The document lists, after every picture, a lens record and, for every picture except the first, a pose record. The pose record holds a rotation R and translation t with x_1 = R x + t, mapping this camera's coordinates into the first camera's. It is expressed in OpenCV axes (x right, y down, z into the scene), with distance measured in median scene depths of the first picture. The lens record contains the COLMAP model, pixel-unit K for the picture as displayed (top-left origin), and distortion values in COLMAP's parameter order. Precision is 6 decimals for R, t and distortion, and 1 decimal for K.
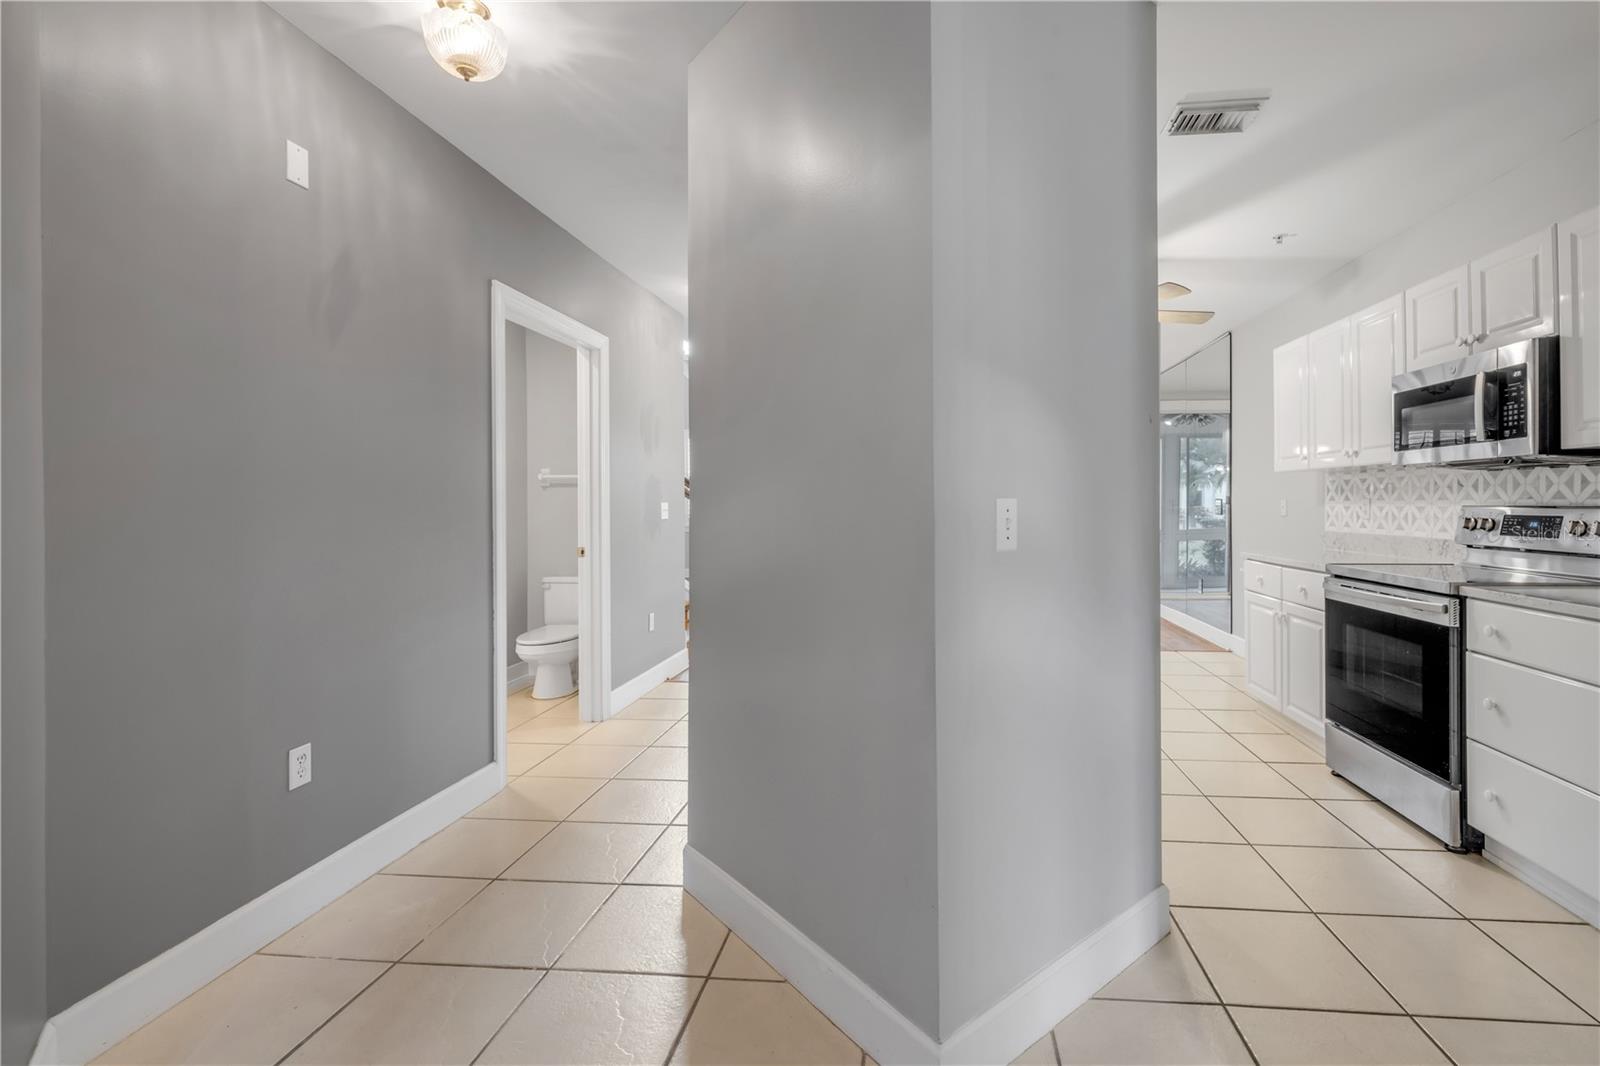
lens RADIAL K [[721.1, 0, 879.2], [0, 721.1, 501.8], [0, 0, 1]] dist [0.000779, 0.000592]
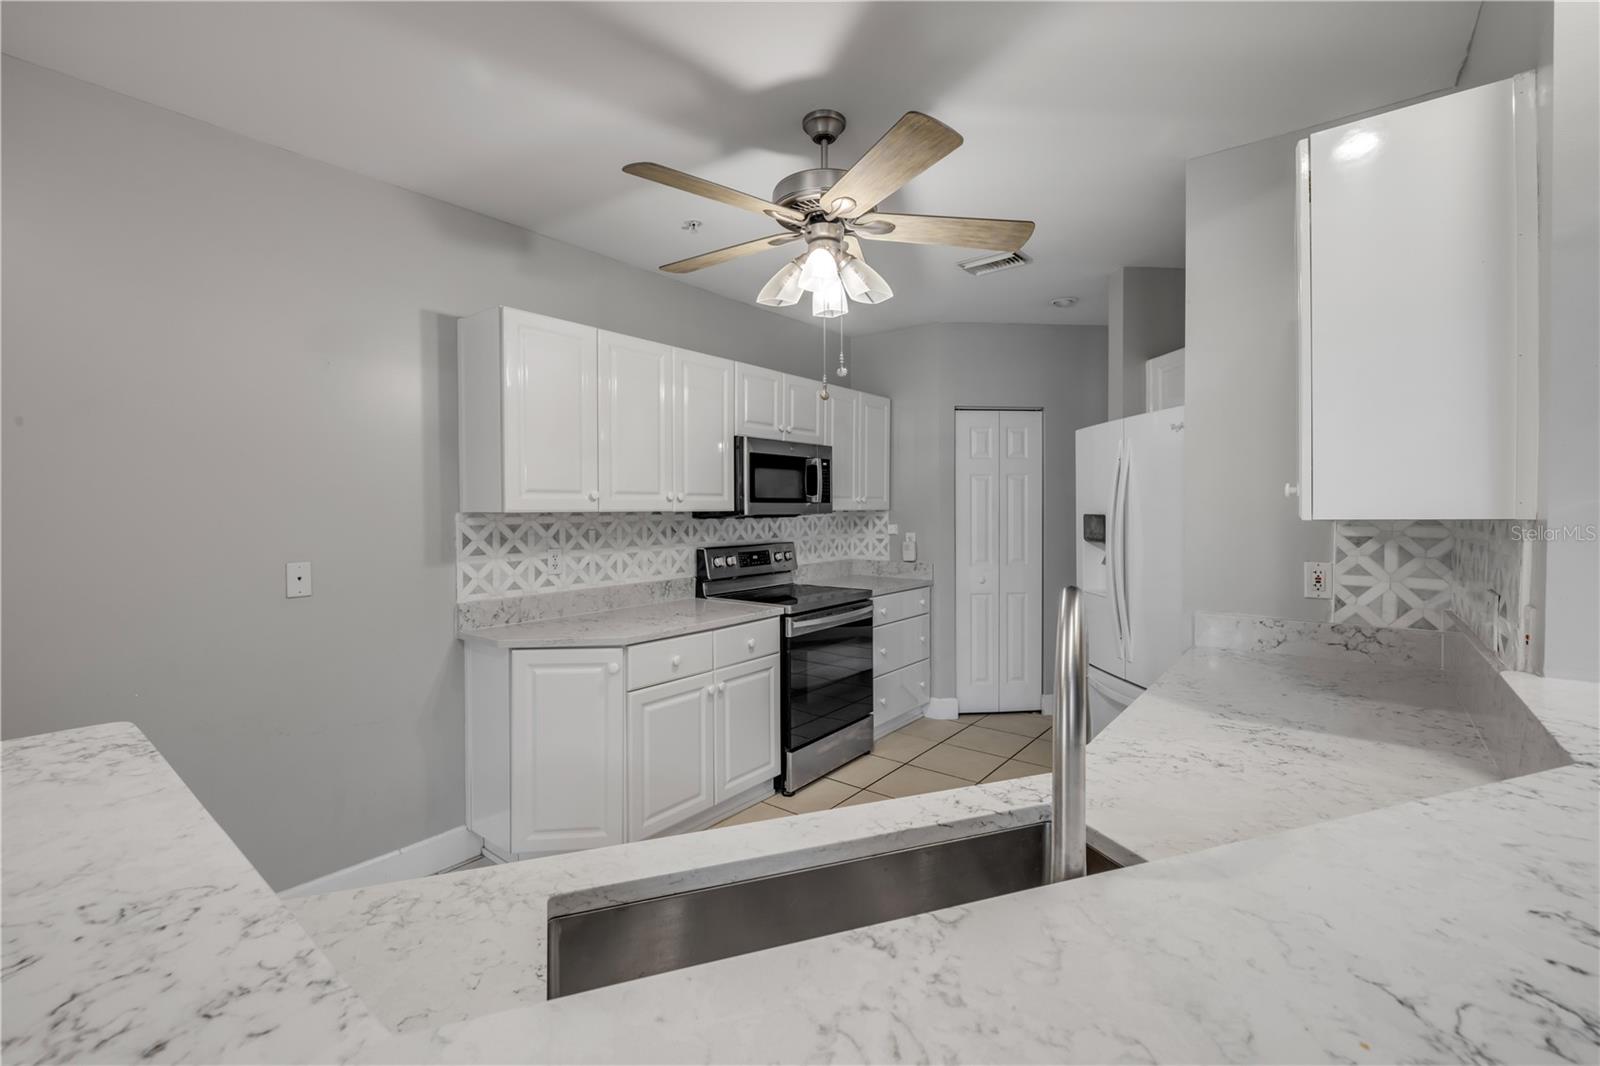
lens RADIAL K [[682.6, 0, 803.4], [0, 682.6, 520.1], [0, 0, 1]] dist [-0.001270, 0.000441]
pose [[-0.827941, -0.002460, 0.560810, 0.028977], [0.006906, 0.999870, 0.014582, -0.052803], [-0.560773, 0.015946, -0.827816, 1.720728]]
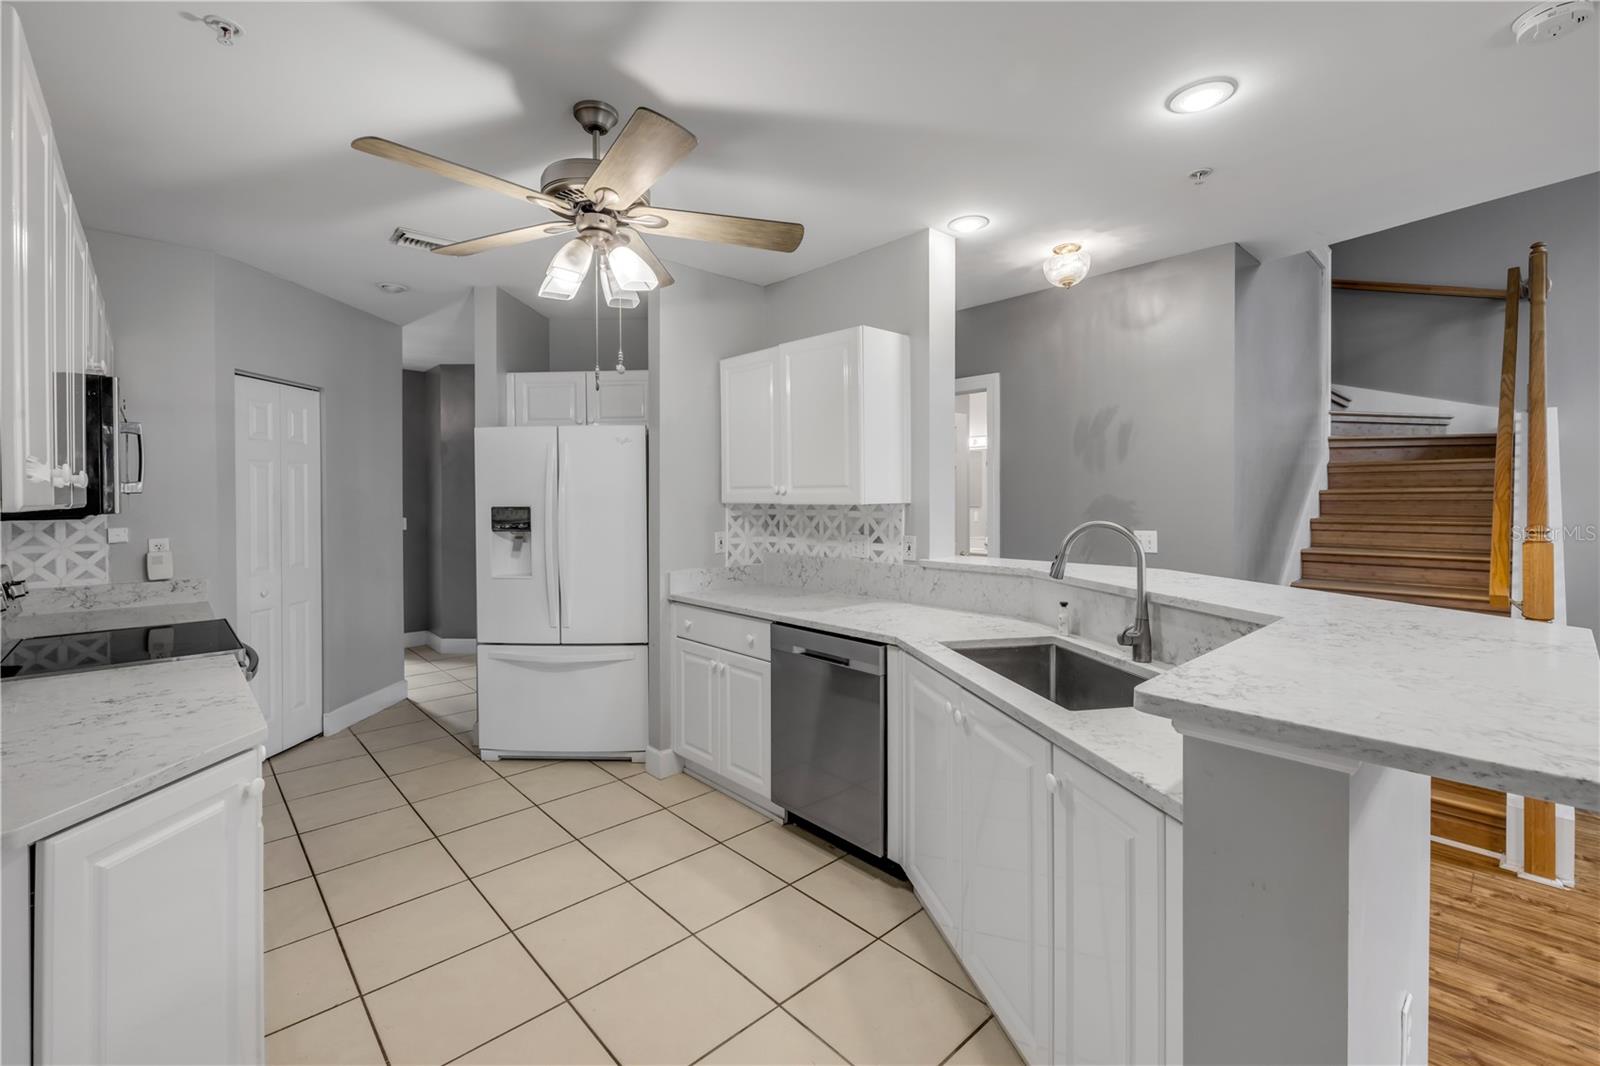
lens RADIAL K [[682.6, 0, 790.9], [0, 682.6, 500.9], [0, 0, 1]] dist [-0.001270, 0.000441]
pose [[-0.688149, 0.011825, -0.725473, 0.687658], [0.008751, 0.999930, 0.007998, -0.057381], [0.725517, -0.000845, -0.688204, 1.745393]]
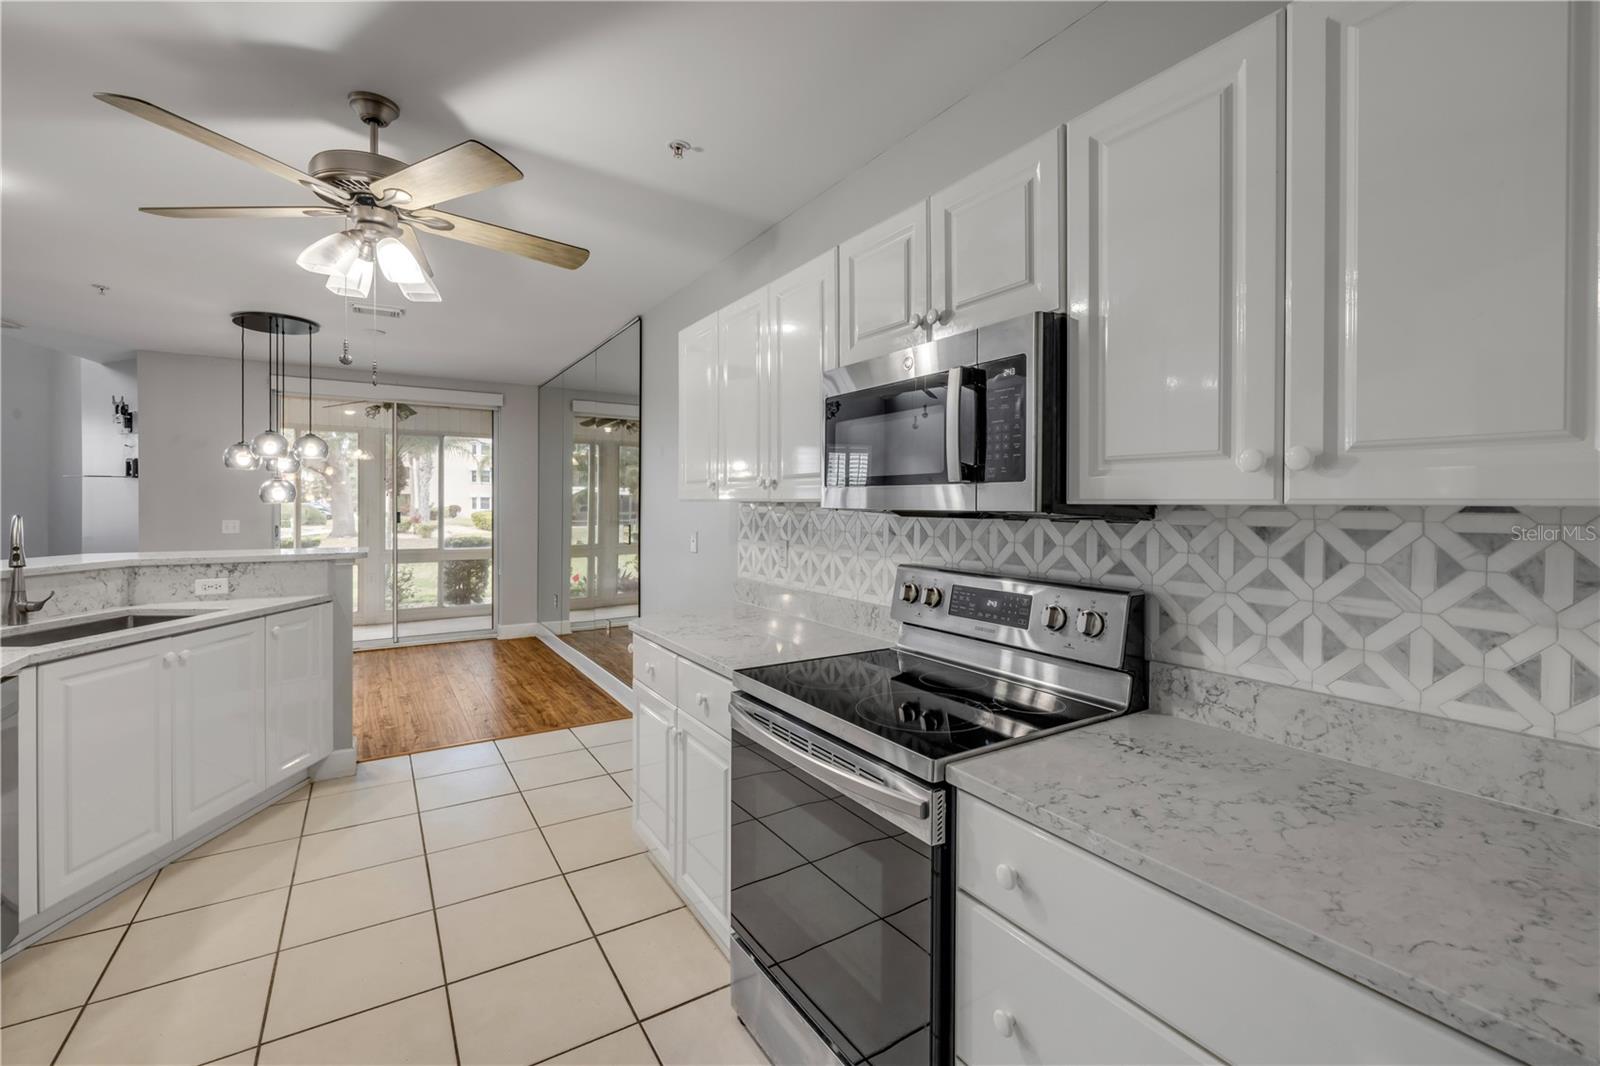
lens RADIAL K [[682.6, 0, 799.1], [0, 682.6, 509.6], [0, 0, 1]] dist [-0.001270, 0.000441]
pose [[0.805956, 0.001921, 0.591972, 0.306235], [-0.008692, 0.999925, 0.008589, -0.050314], [-0.591911, -0.012068, 0.805913, 0.479449]]
